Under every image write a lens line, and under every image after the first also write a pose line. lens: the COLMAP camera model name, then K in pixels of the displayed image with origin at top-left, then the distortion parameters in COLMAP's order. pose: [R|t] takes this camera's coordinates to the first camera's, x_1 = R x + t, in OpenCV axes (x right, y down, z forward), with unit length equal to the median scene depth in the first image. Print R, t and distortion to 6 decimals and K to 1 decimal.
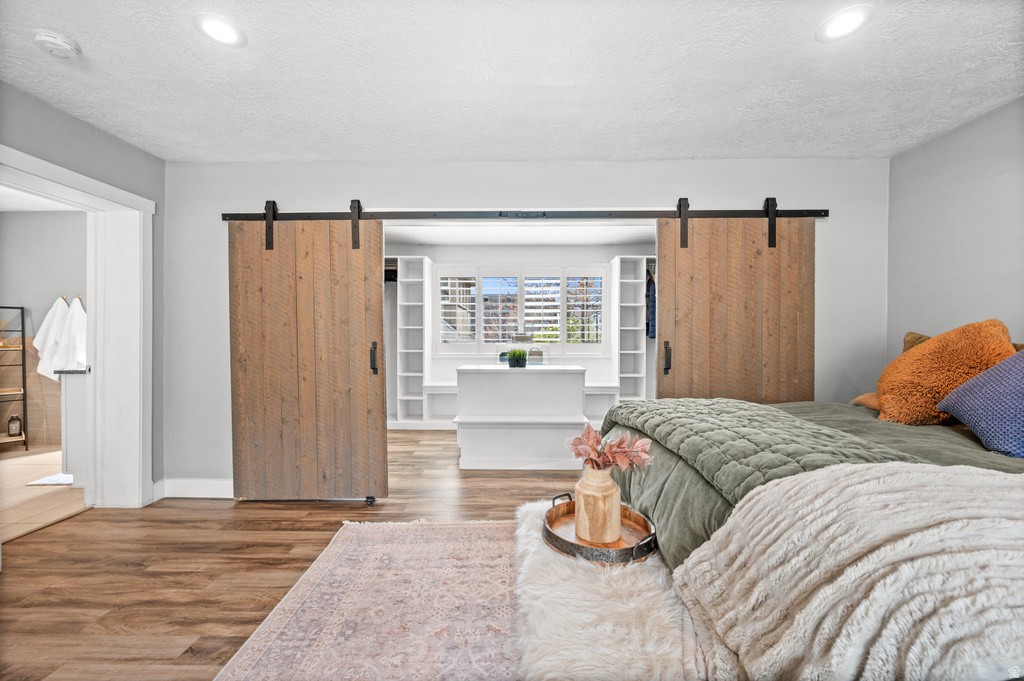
lens RADIAL K [[405.7, 0, 518.2], [0, 405.7, 339.7], [0, 0, 1]] dist [-0.002328, 0.000482]
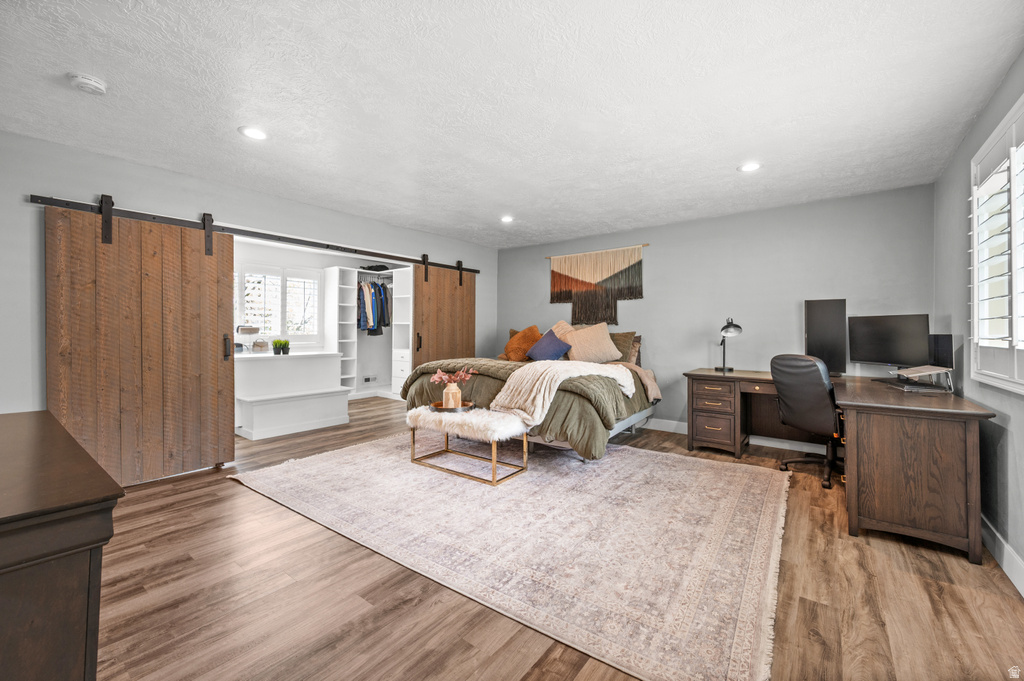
lens RADIAL K [[405.7, 0, 517.4], [0, 405.7, 331.3], [0, 0, 1]] dist [-0.002328, 0.000482]
pose [[0.604068, 0.000355, 0.796933, -0.794583], [-0.001130, 0.999999, 0.000411, -0.004008], [-0.796932, -0.001149, 0.604068, -0.429904]]
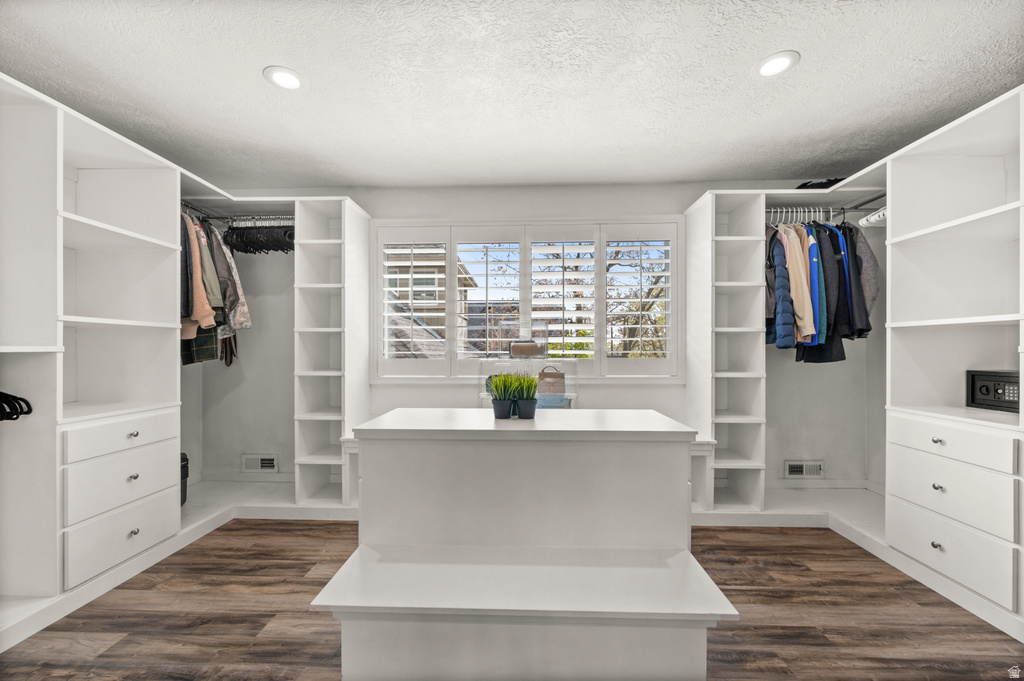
lens RADIAL K [[405.7, 0, 512.6], [0, 405.7, 349.1], [0, 0, 1]] dist [-0.002328, 0.000482]
pose [[0.999534, -0.002732, -0.030394, 0.013371], [0.002472, 0.999960, -0.008587, 0.000259], [0.030417, 0.008508, 0.999501, 0.862609]]
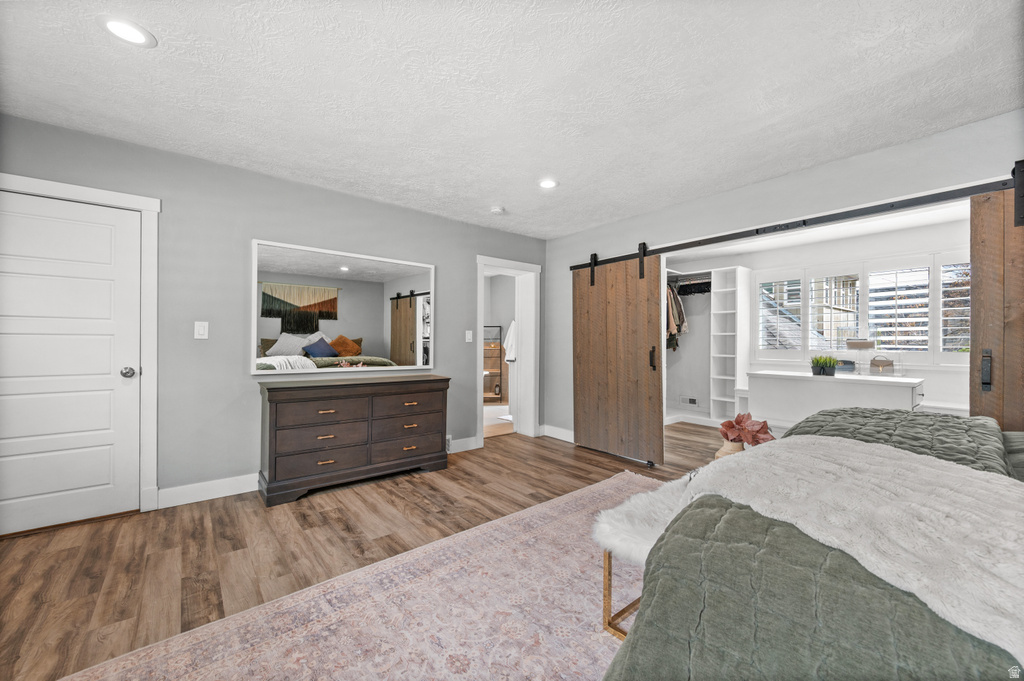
lens RADIAL K [[405.7, 0, 520.1], [0, 405.7, 346.7], [0, 0, 1]] dist [-0.002328, 0.000482]
pose [[0.645410, 0.010681, -0.763762, 0.383934], [-0.007899, 0.999942, 0.007309, 0.000216], [0.763796, 0.001316, 0.645457, -0.200642]]
